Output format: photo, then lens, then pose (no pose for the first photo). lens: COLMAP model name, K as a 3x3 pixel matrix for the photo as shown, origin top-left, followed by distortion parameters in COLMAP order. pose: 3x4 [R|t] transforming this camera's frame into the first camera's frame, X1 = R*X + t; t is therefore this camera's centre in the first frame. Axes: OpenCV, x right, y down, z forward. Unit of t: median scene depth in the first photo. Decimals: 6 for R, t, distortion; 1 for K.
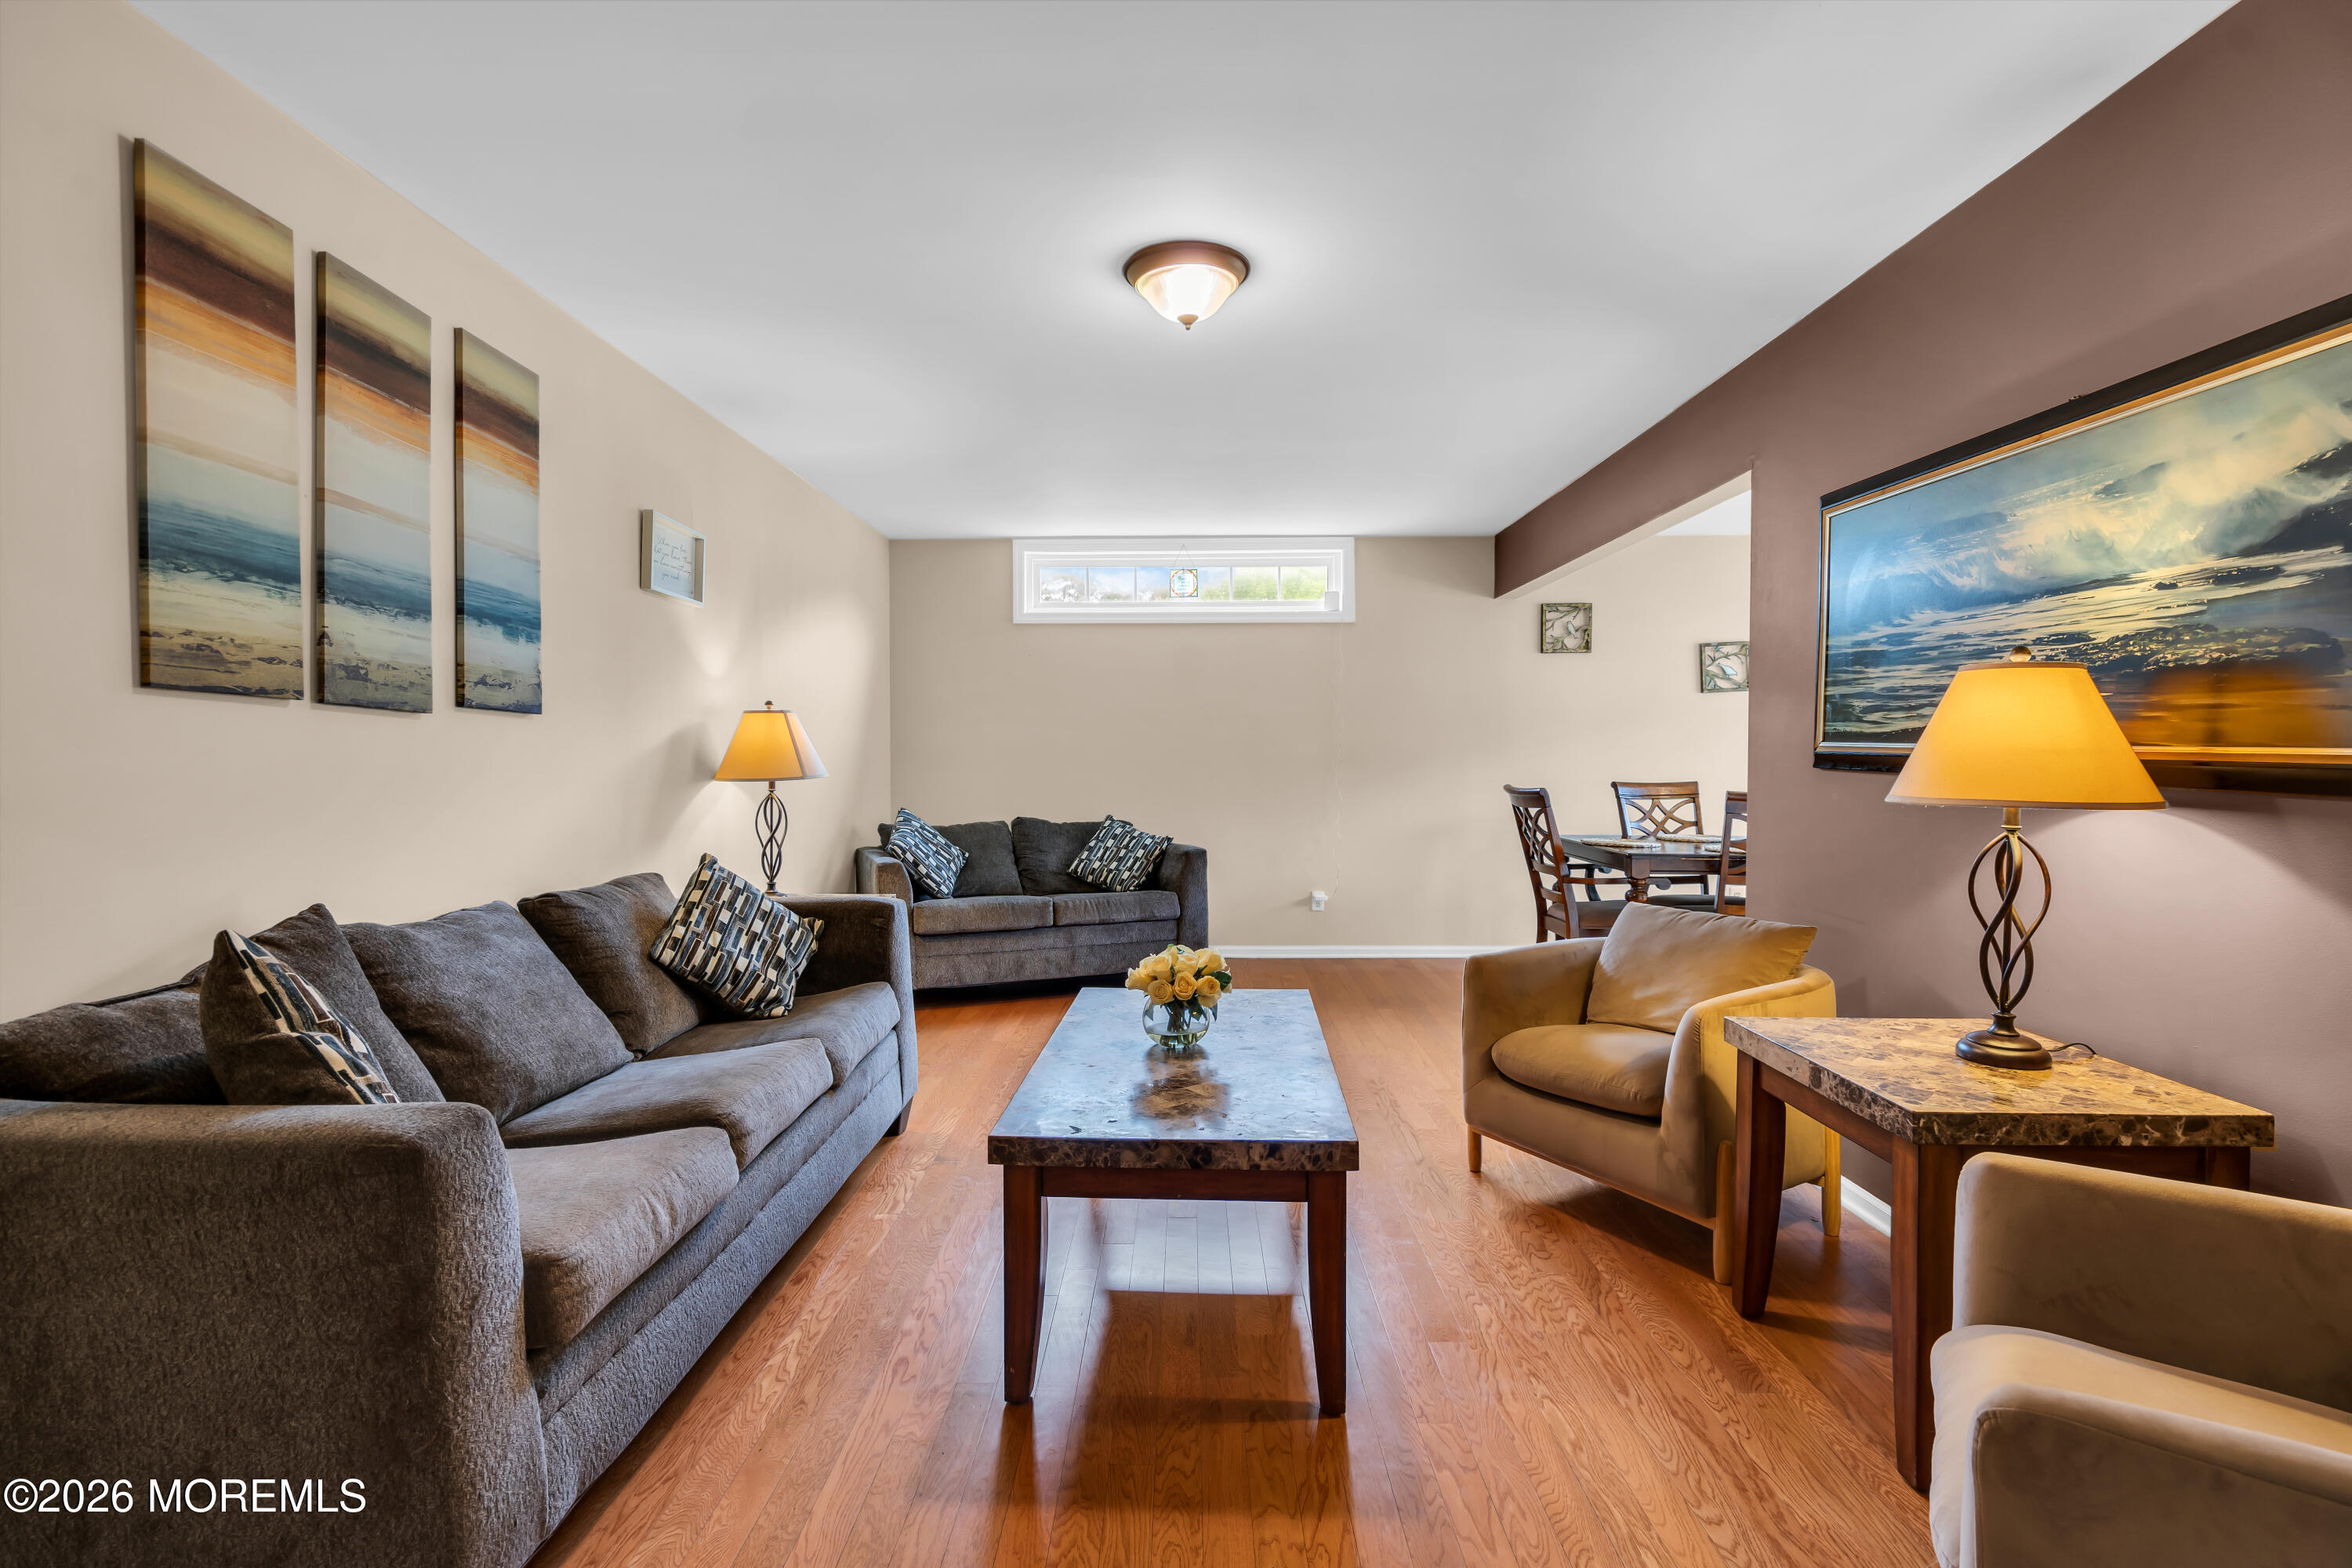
lens RADIAL K [[1076.9, 0, 1177.3], [0, 1076.9, 773.0], [0, 0, 1]] dist [-0.001455, -0.000594]
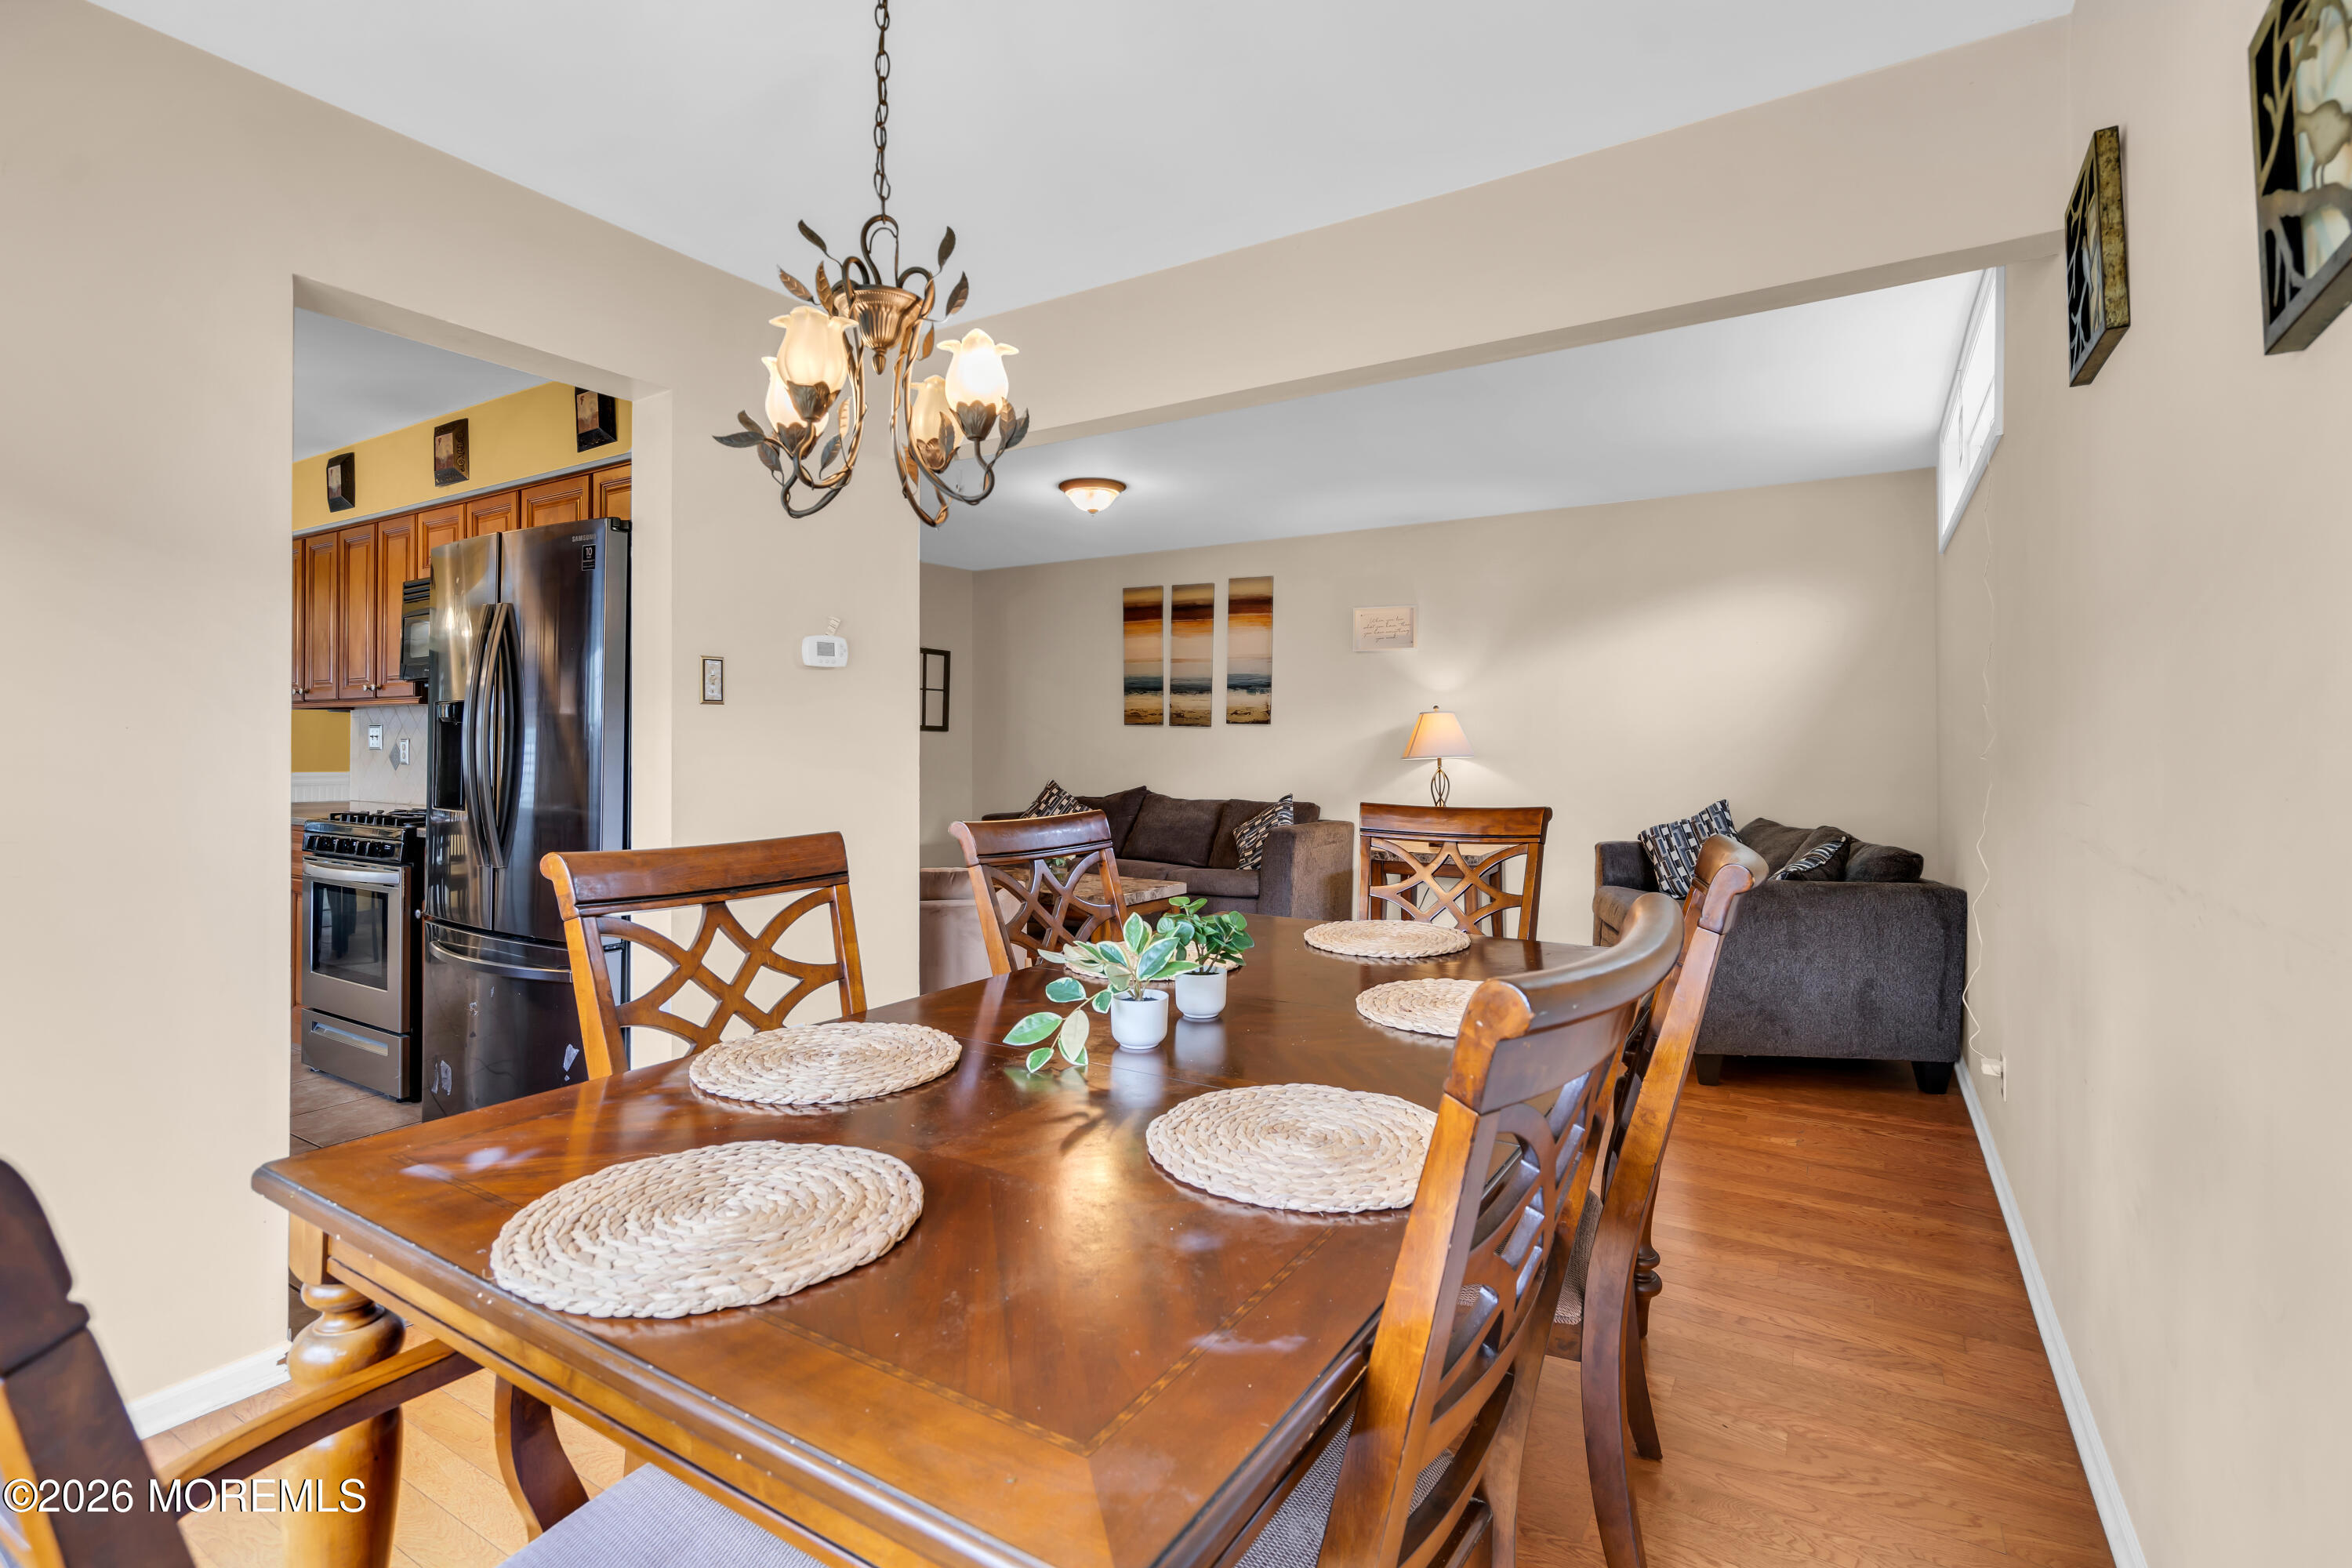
lens RADIAL K [[1076.9, 0, 1171.9], [0, 1076.9, 765.9], [0, 0, 1]] dist [-0.001455, -0.000594]
pose [[-0.506223, -0.017627, -0.862223, 1.746928], [-0.034451, 0.999406, -0.000204, 0.049389], [0.861714, 0.029601, -0.506529, 2.334827]]
